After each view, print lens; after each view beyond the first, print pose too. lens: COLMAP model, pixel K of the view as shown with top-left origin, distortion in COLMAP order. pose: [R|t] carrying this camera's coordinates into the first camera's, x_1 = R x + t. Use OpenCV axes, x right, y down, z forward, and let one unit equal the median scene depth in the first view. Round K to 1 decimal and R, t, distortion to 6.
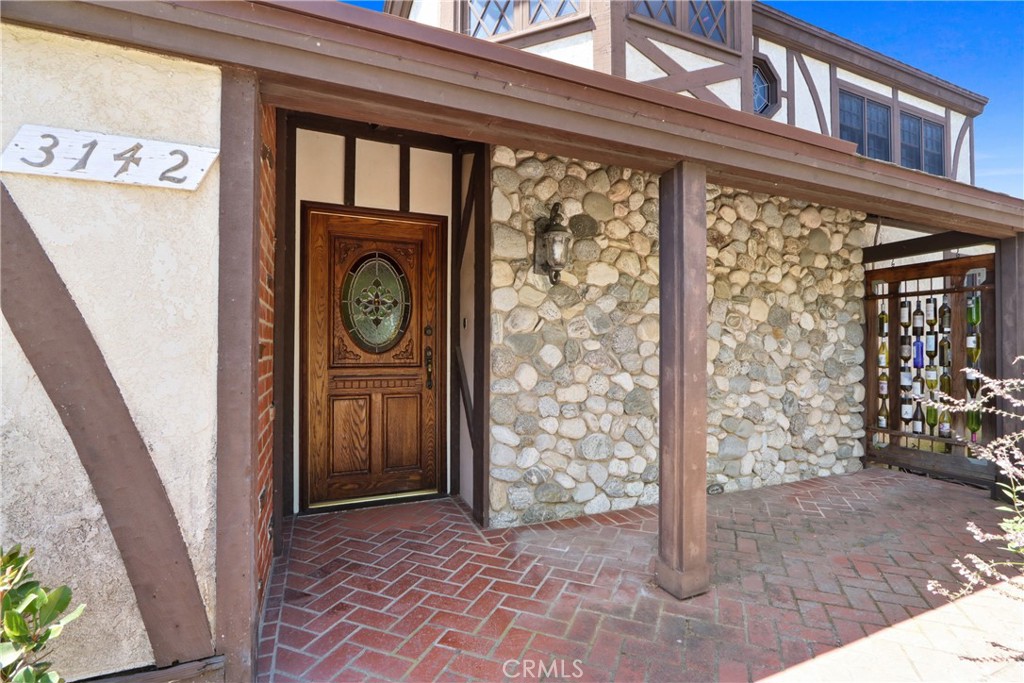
lens RADIAL K [[482.5, 0, 523.0], [0, 482.5, 339.6], [0, 0, 1]] dist [-0.015413, 0.002253]
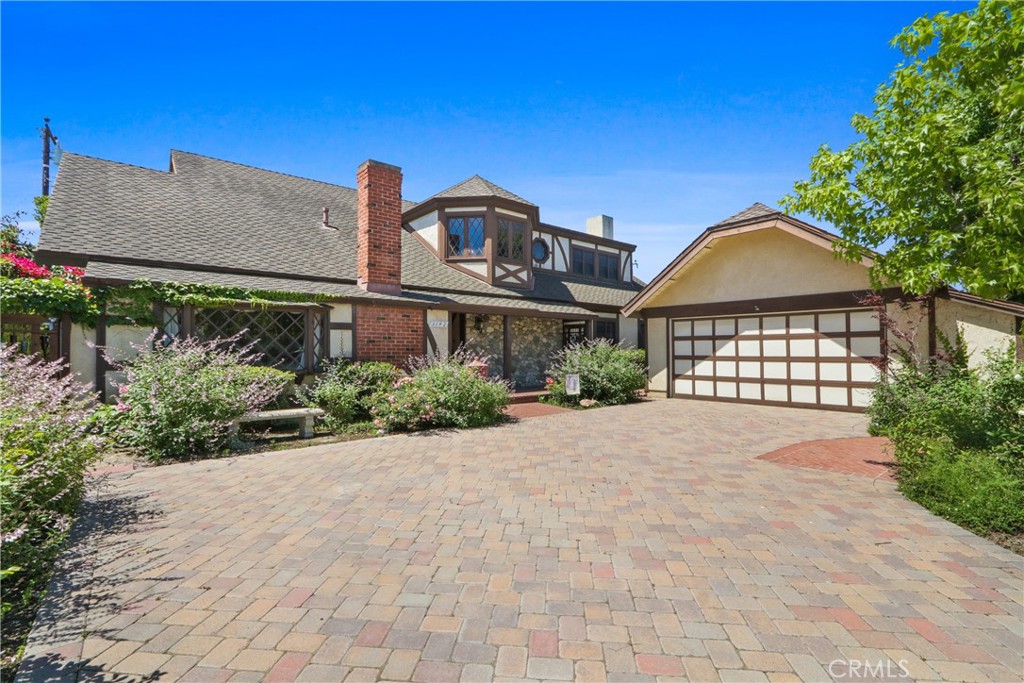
lens RADIAL K [[482.5, 0, 514.7], [0, 482.5, 340.3], [0, 0, 1]] dist [-0.015413, 0.002253]
pose [[0.958650, 0.002261, 0.284580, -0.663632], [-0.000690, 0.999984, -0.005621, -0.018455], [-0.284588, 0.005192, 0.958636, -2.468307]]
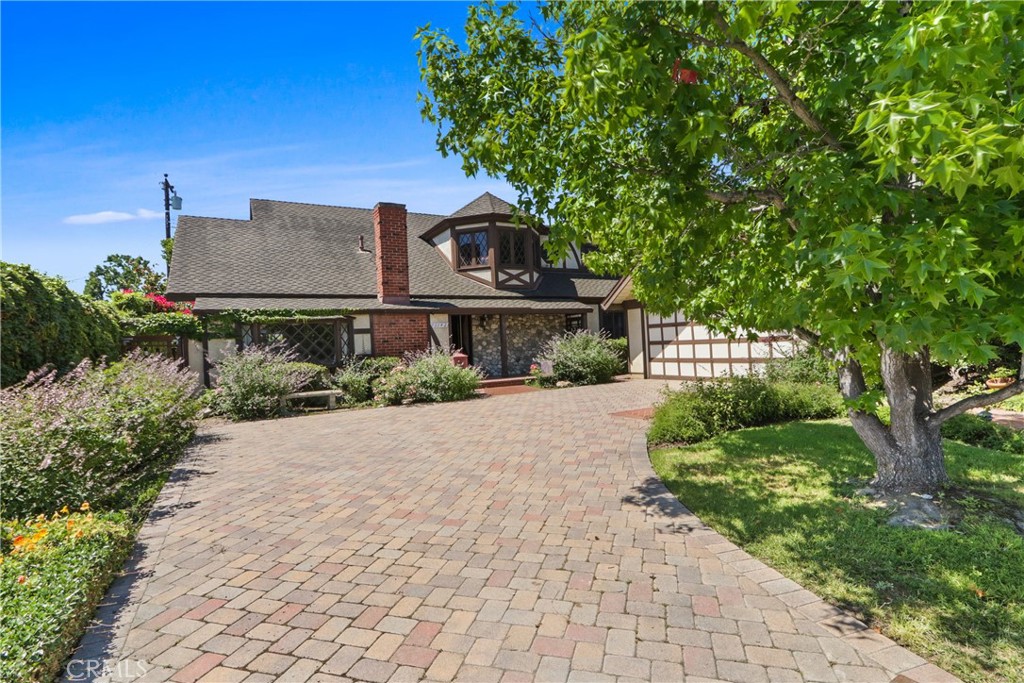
lens RADIAL K [[514.5, 0, 508.6], [0, 514.5, 341.7], [0, 0, 1]] dist [-0.009567, 0.001138]
pose [[0.995098, -0.046433, 0.087320, -0.125938], [0.045810, 0.998908, 0.009129, -0.017515], [-0.087649, -0.005084, 0.996138, -3.475039]]
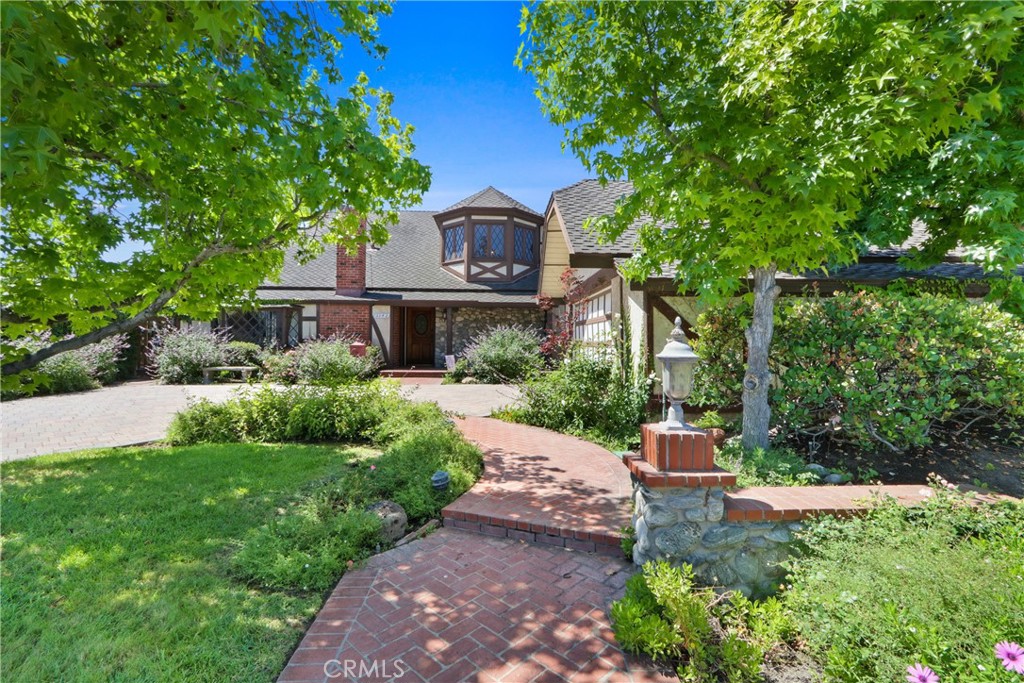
lens RADIAL K [[482.5, 0, 509.6], [0, 482.5, 341.0], [0, 0, 1]] dist [-0.015413, 0.002253]
pose [[0.927318, 0.007596, -0.374196, 2.082241], [-0.001460, 0.999860, 0.016679, 0.007732], [0.374271, -0.014920, 0.927199, -2.828207]]
